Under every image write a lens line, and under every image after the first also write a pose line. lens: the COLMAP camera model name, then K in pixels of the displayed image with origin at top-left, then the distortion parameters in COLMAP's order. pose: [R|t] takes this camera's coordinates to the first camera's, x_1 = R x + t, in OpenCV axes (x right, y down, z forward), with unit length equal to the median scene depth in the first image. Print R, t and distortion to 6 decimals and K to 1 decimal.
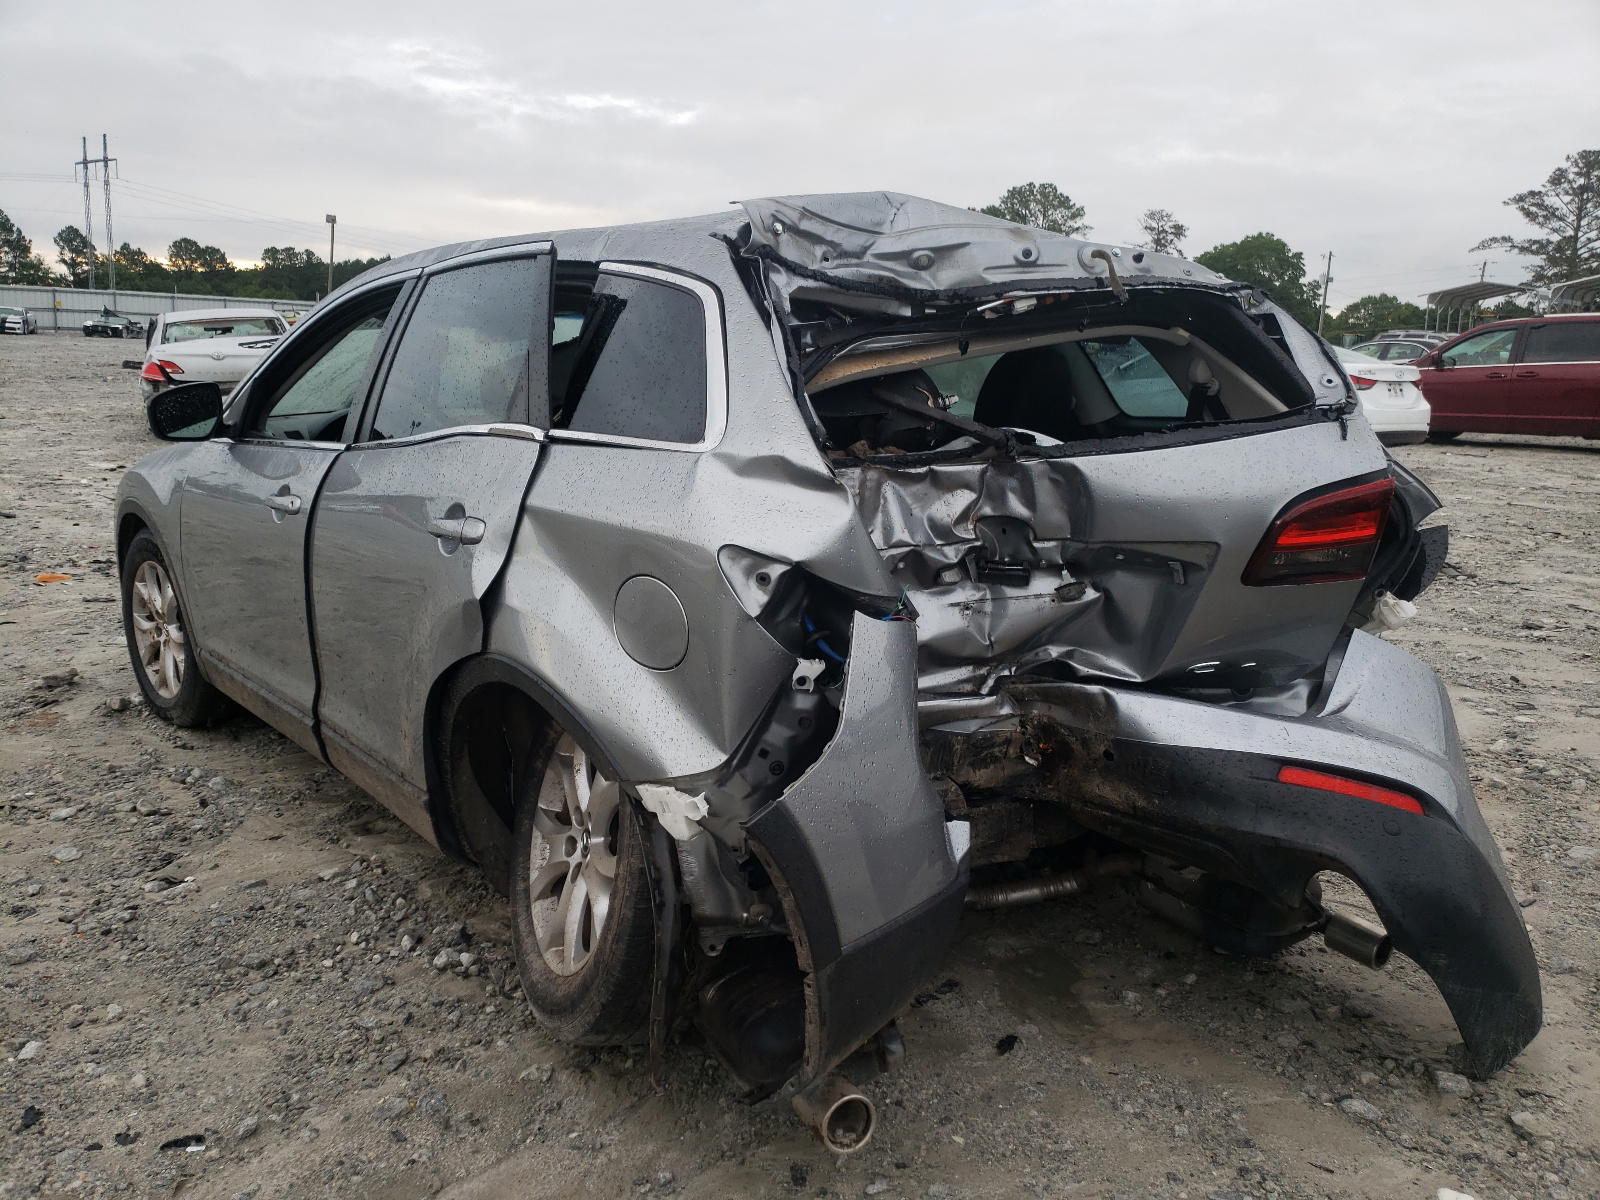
lens RADIAL K [[1201.1, 0, 801.8], [0, 1201.1, 597.5], [0, 0, 1]] dist [0.041683, 0.001269]
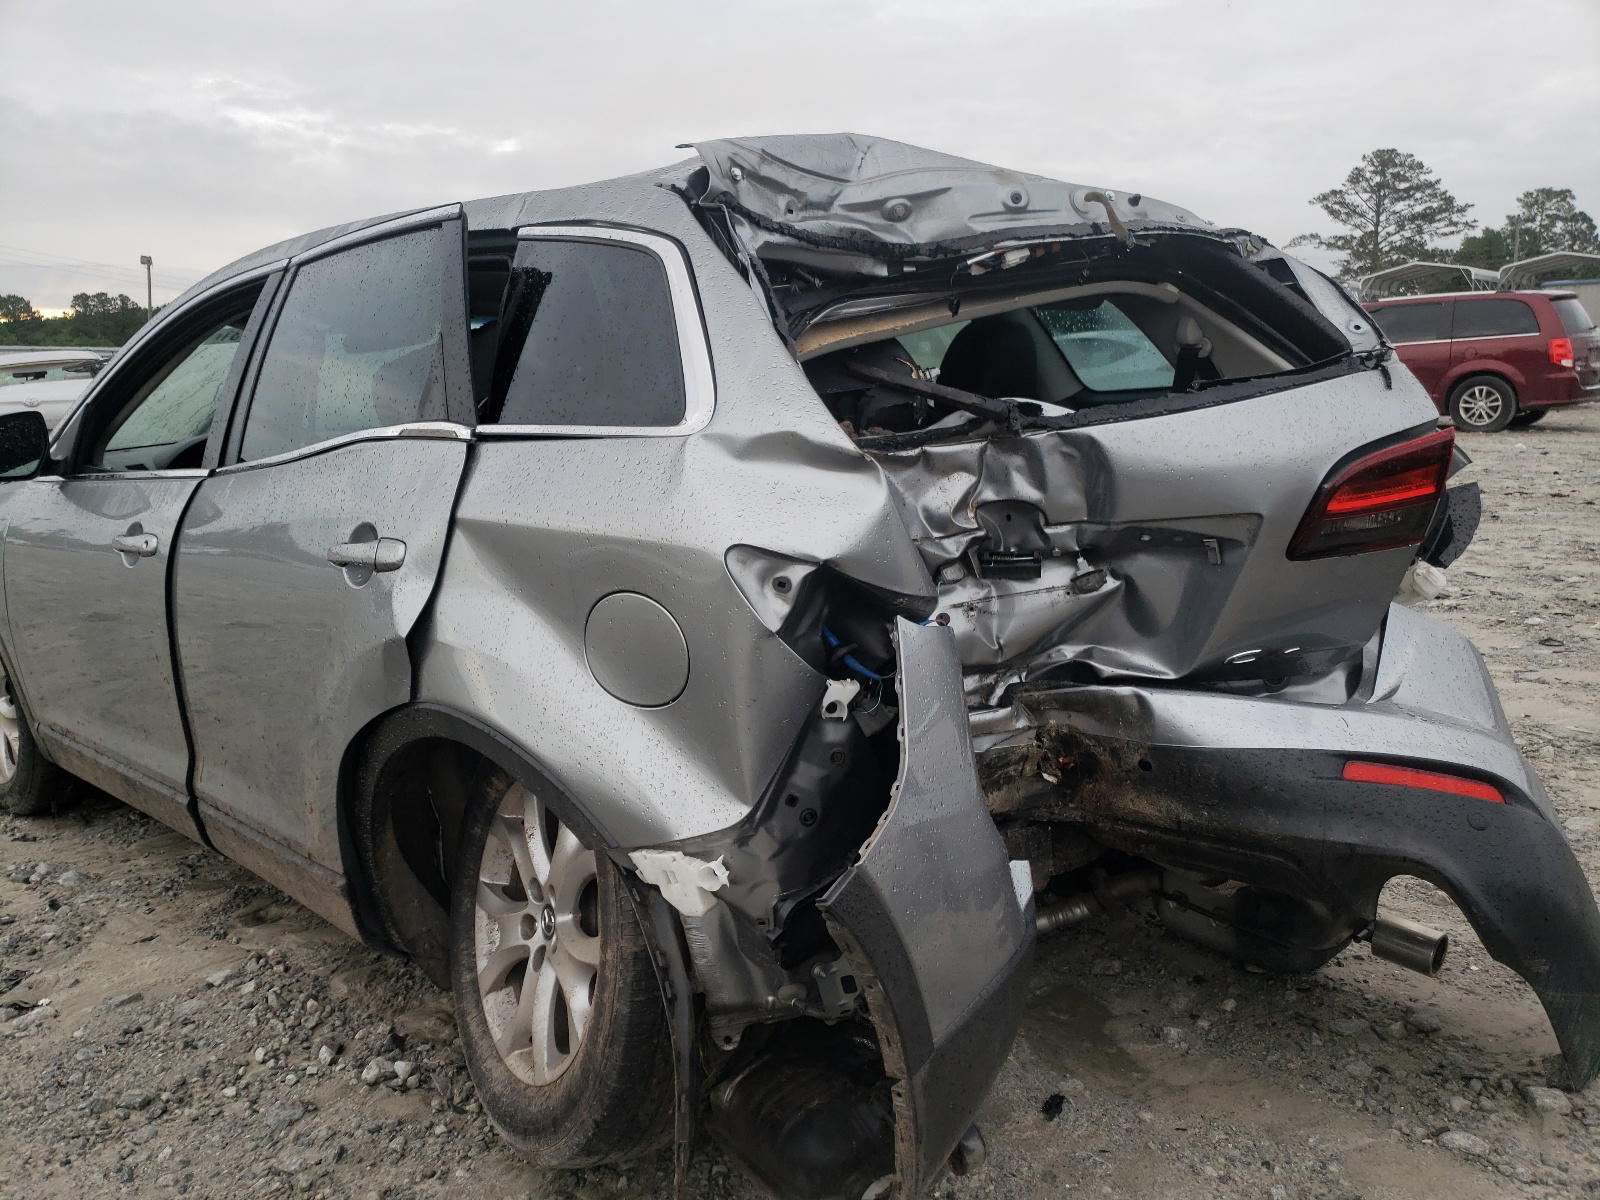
lens RADIAL K [[1232.8, 0, 800.0], [0, 1232.8, 600.0], [0, 0, 1]] dist [-0.001357, 0.066360]
pose [[0.992952, -0.068152, 0.096963, -0.072614], [0.069458, 0.997533, -0.010160, 0.002915], [-0.096032, 0.016824, 0.995236, 0.128577]]
